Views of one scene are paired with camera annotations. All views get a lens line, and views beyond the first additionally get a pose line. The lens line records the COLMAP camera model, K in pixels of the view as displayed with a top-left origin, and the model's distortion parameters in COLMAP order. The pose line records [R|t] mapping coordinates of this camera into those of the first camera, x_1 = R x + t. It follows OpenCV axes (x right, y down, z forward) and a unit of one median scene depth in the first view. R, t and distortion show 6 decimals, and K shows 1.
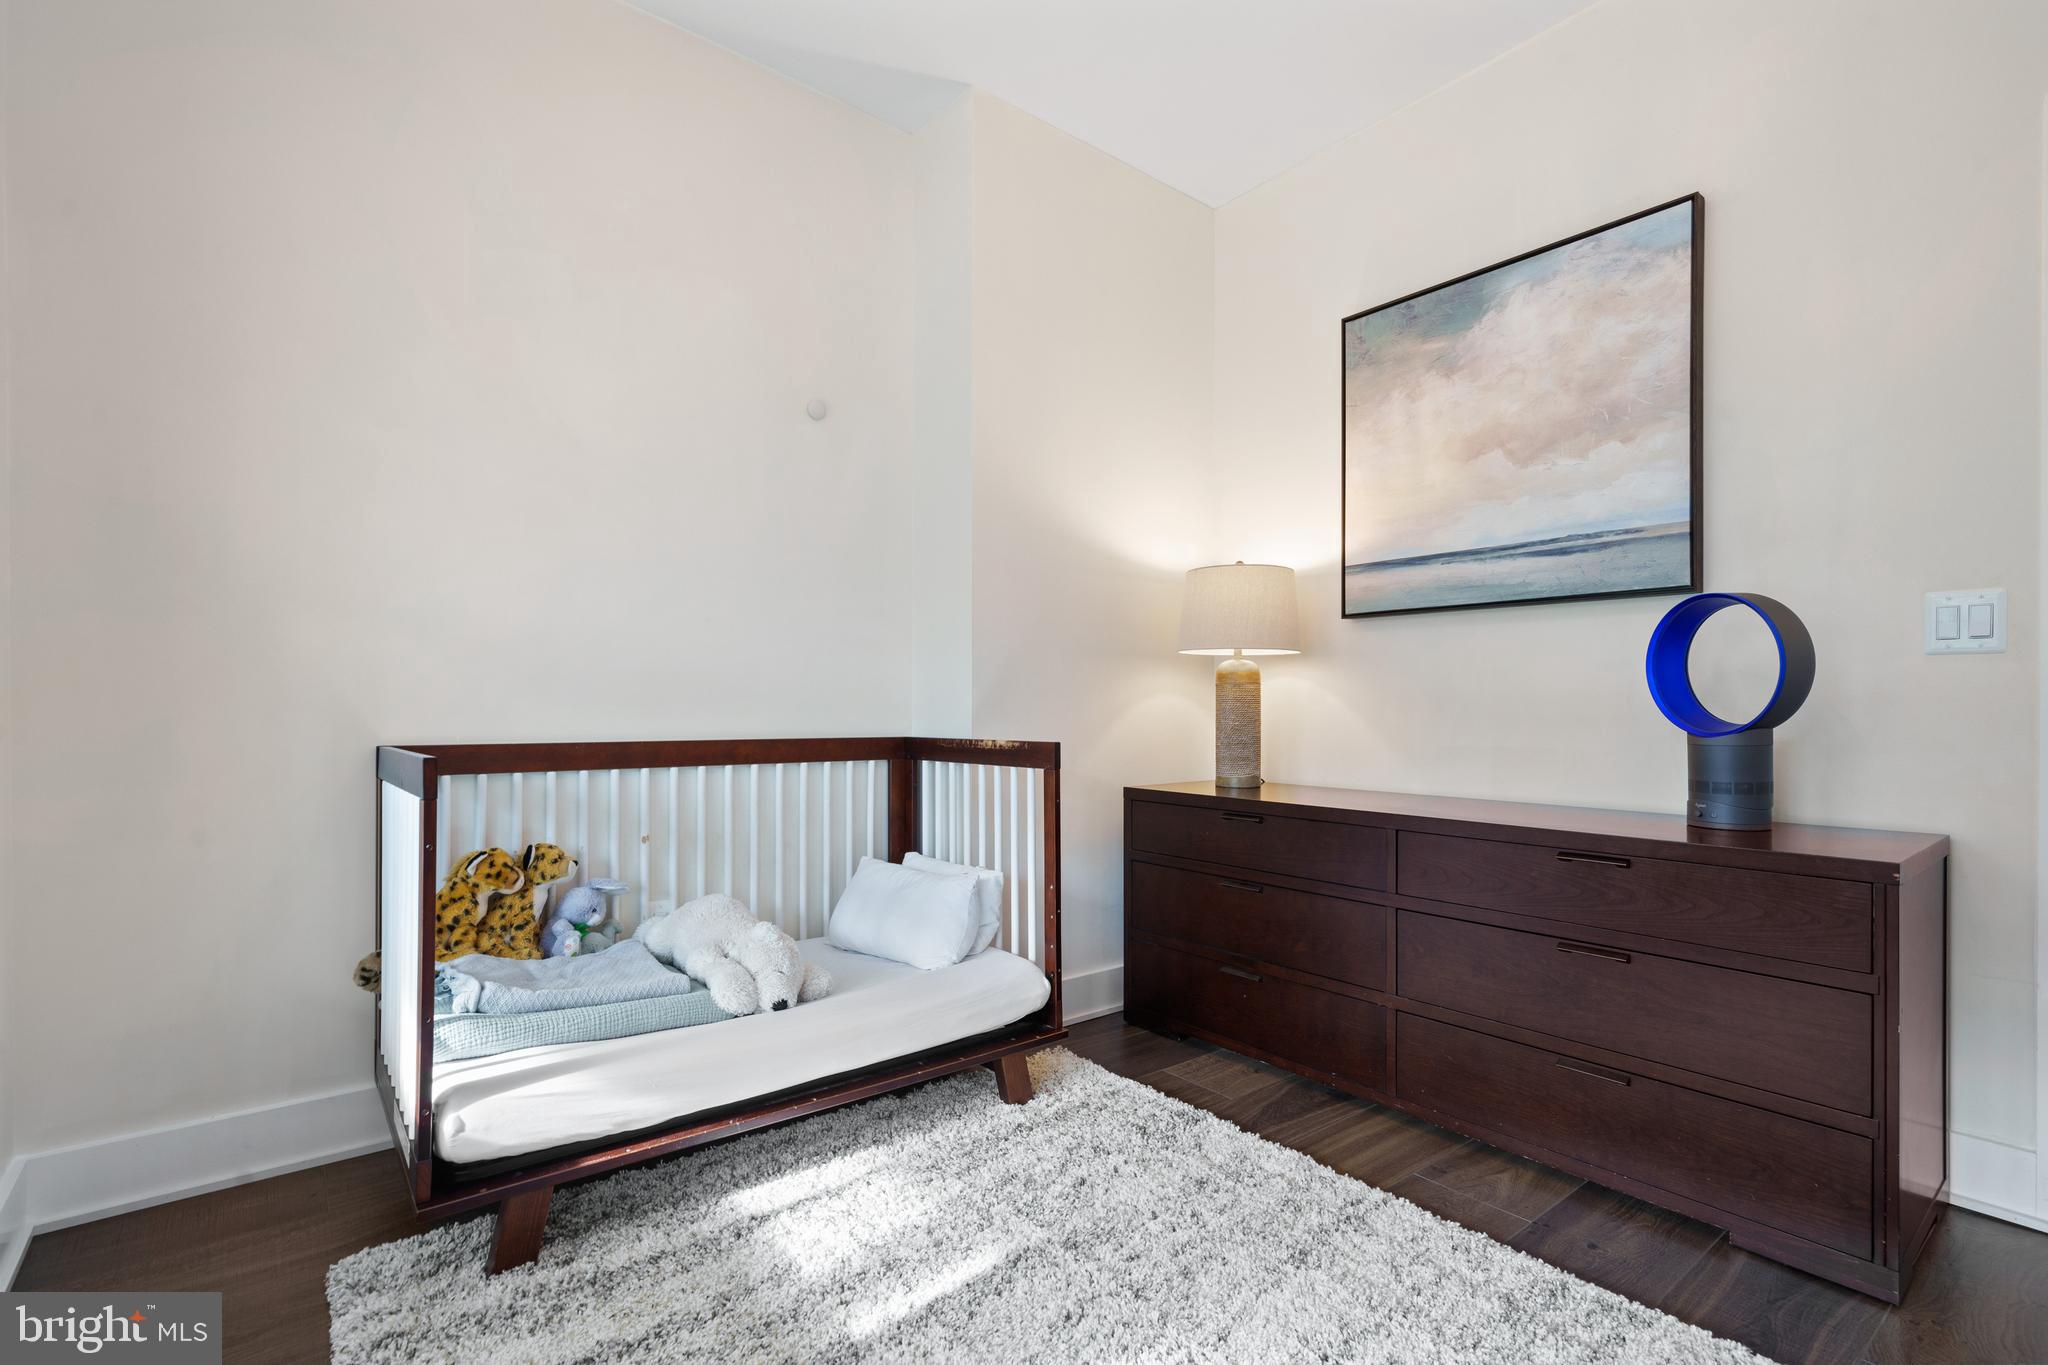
lens RADIAL K [[946.1, 0, 1028.3], [0, 946.1, 687.6], [0, 0, 1]] dist [-0.000326, 0.000042]
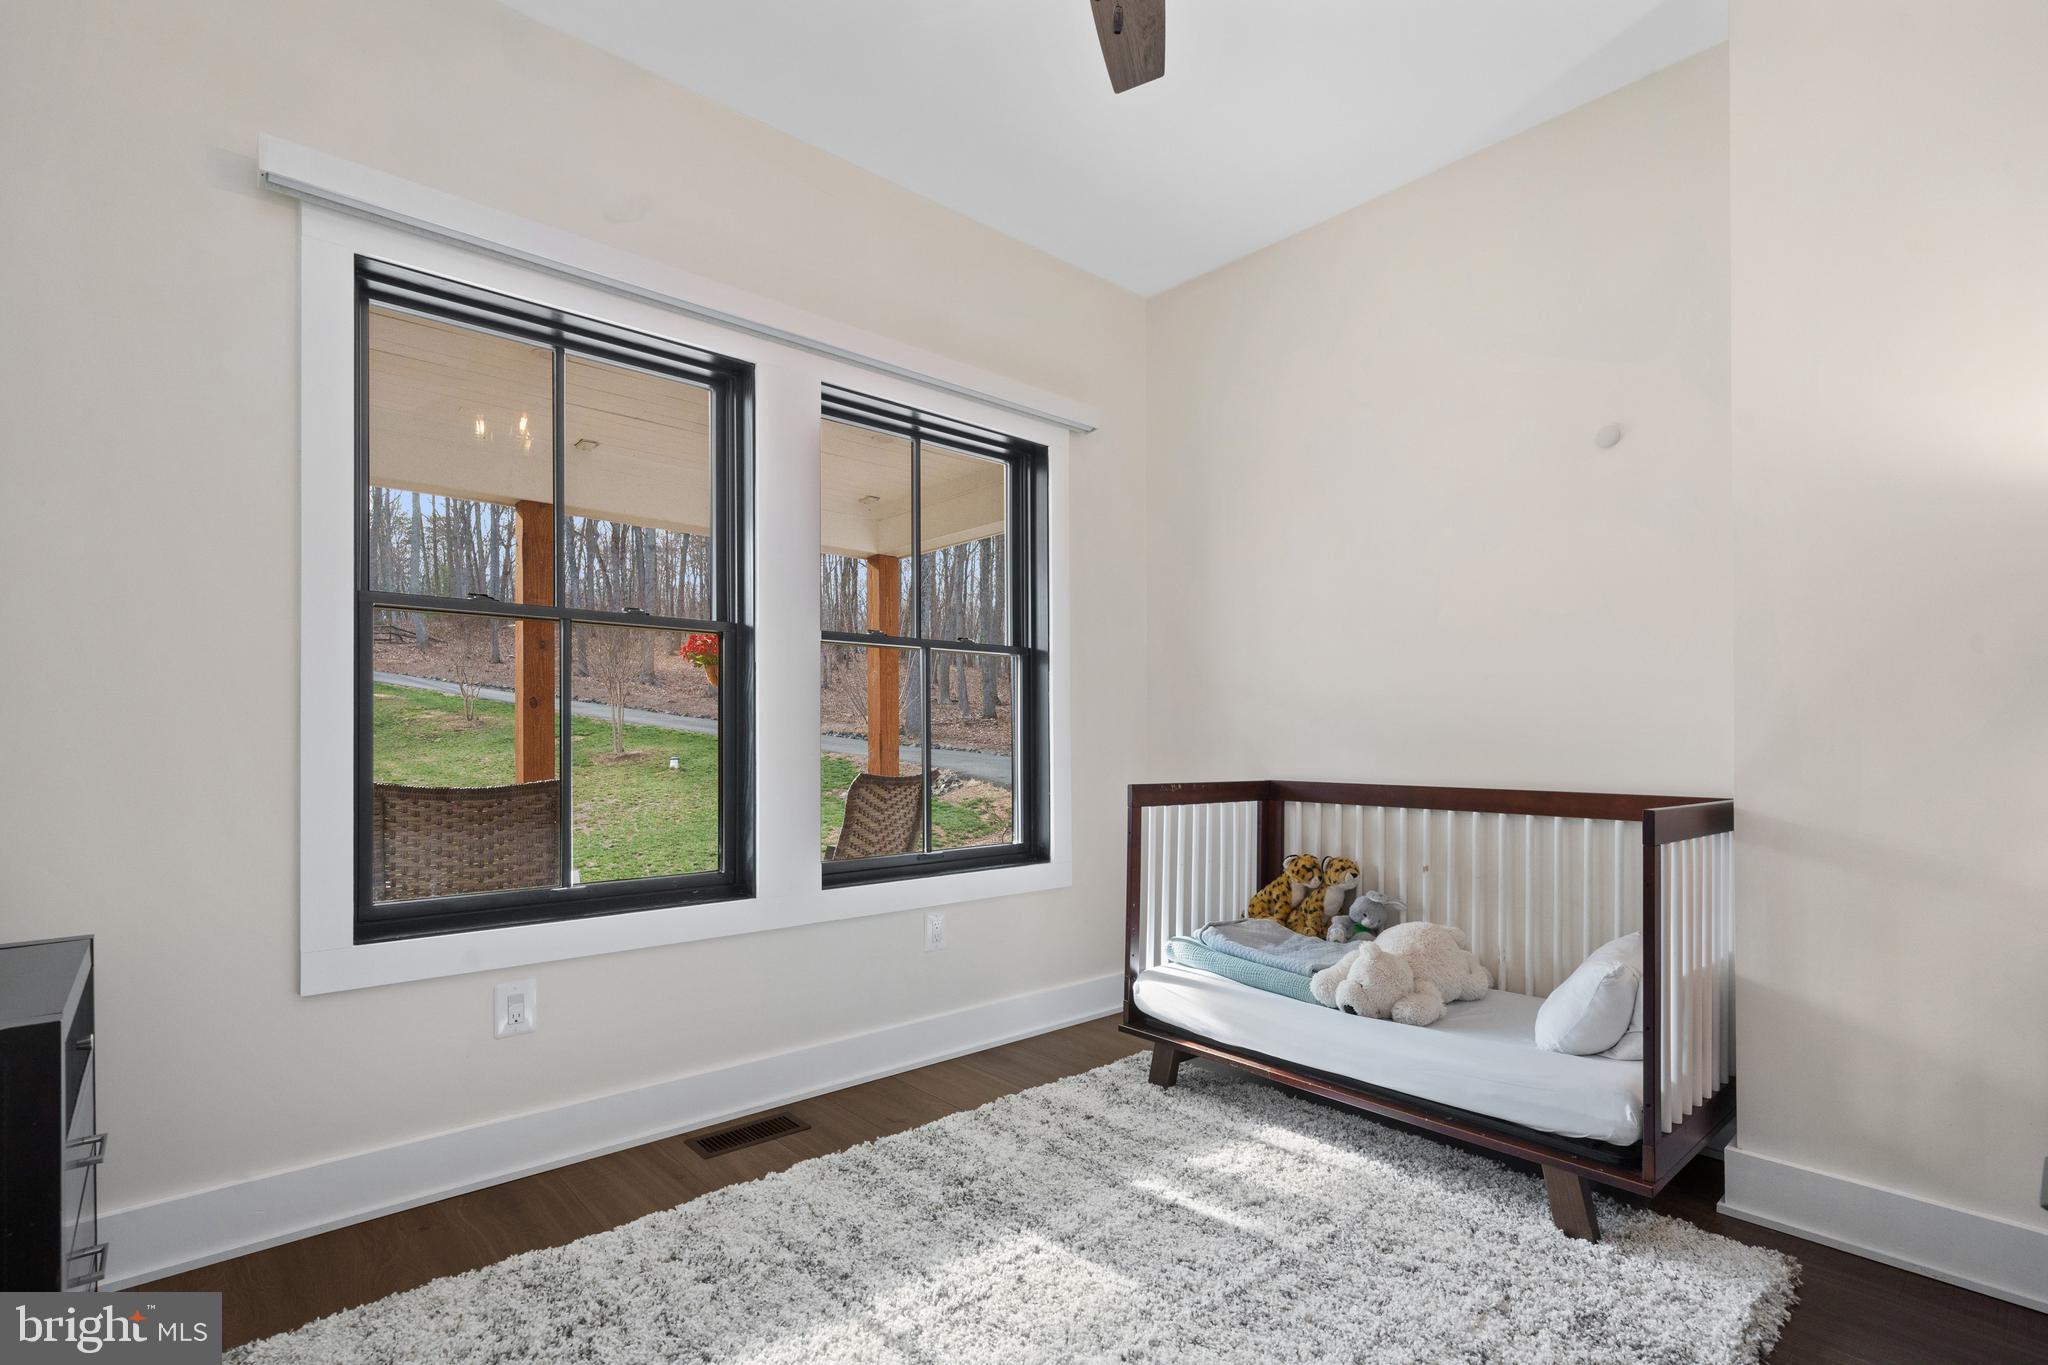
lens RADIAL K [[962.1, 0, 1017.2], [0, 962.1, 710.1], [0, 0, 1]] dist [-0.001915, -0.000351]
pose [[0.042670, -0.037214, -0.998396, 0.942455], [0.013515, 0.999236, -0.036667, -0.001256], [0.998998, -0.011929, 0.043140, 0.535503]]
